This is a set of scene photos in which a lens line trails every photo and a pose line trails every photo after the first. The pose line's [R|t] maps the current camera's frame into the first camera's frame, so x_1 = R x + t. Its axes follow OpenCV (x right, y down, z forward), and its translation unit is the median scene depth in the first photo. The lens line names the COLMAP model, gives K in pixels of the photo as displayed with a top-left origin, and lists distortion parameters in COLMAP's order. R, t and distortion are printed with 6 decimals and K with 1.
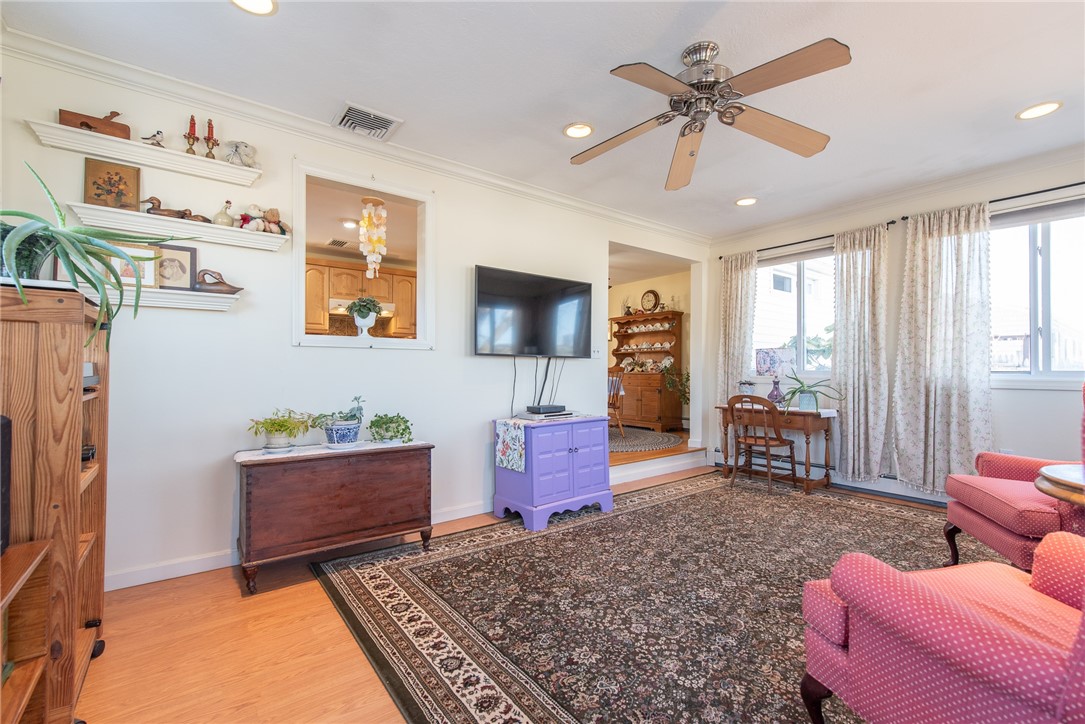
lens RADIAL K [[464.9, 0, 541.8], [0, 464.9, 363.2], [0, 0, 1]] dist [0.001051, -0.000236]
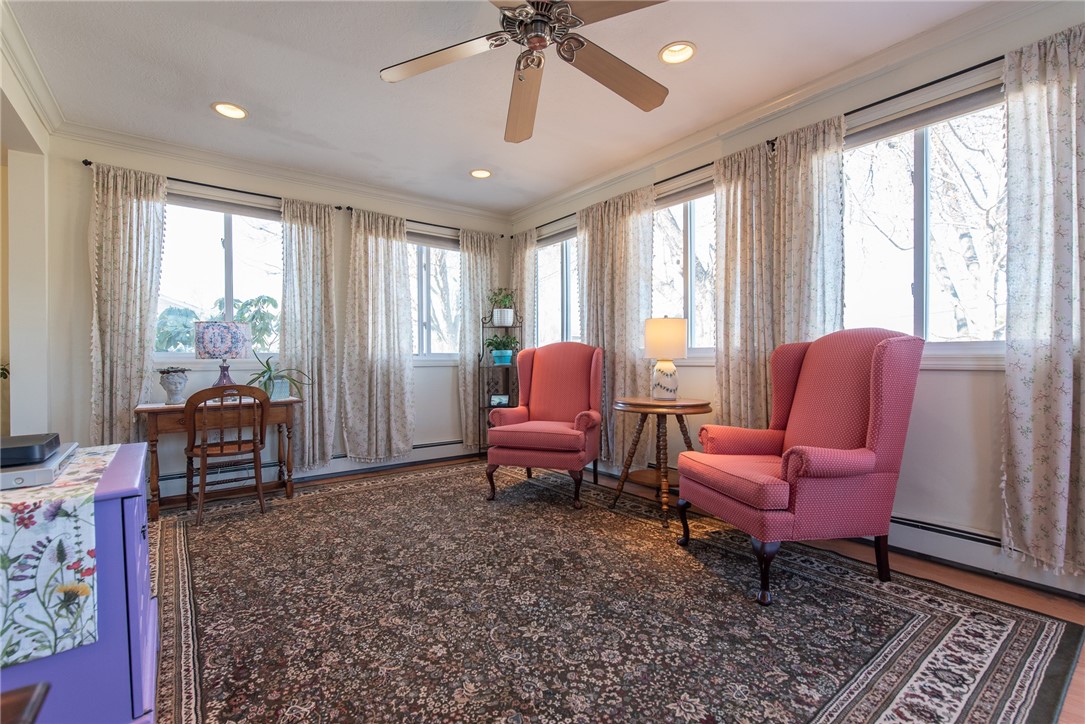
lens RADIAL K [[479.6, 0, 541.5], [0, 479.6, 362.2], [0, 0, 1]] dist [0.000170, -0.000222]
pose [[-0.004453, -0.006517, 0.999969, -0.404161], [-0.005519, 0.999964, 0.006493, 0.036152], [-0.999975, -0.005490, -0.004488, 0.735974]]
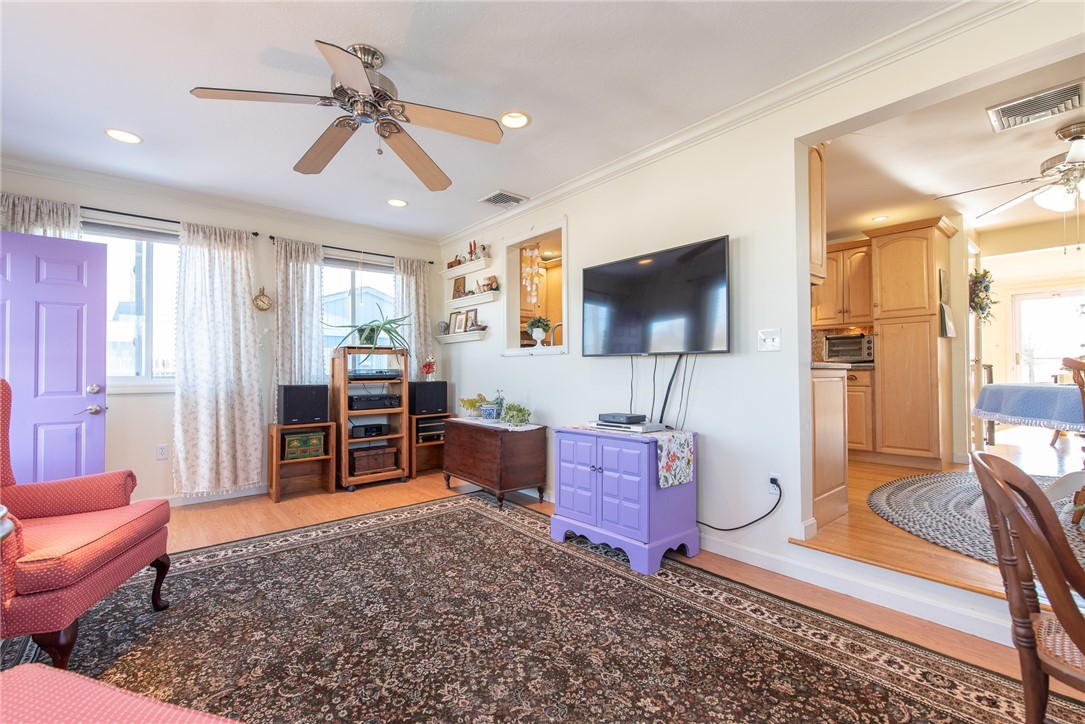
lens RADIAL K [[464.9, 0, 541.8], [0, 464.9, 363.2], [0, 0, 1]] dist [0.001051, -0.000236]
pose [[0.055888, -0.018420, -0.998267, 0.999707], [0.016322, 0.999713, -0.017533, 0.015112], [0.998304, -0.015314, 0.056173, 0.973441]]
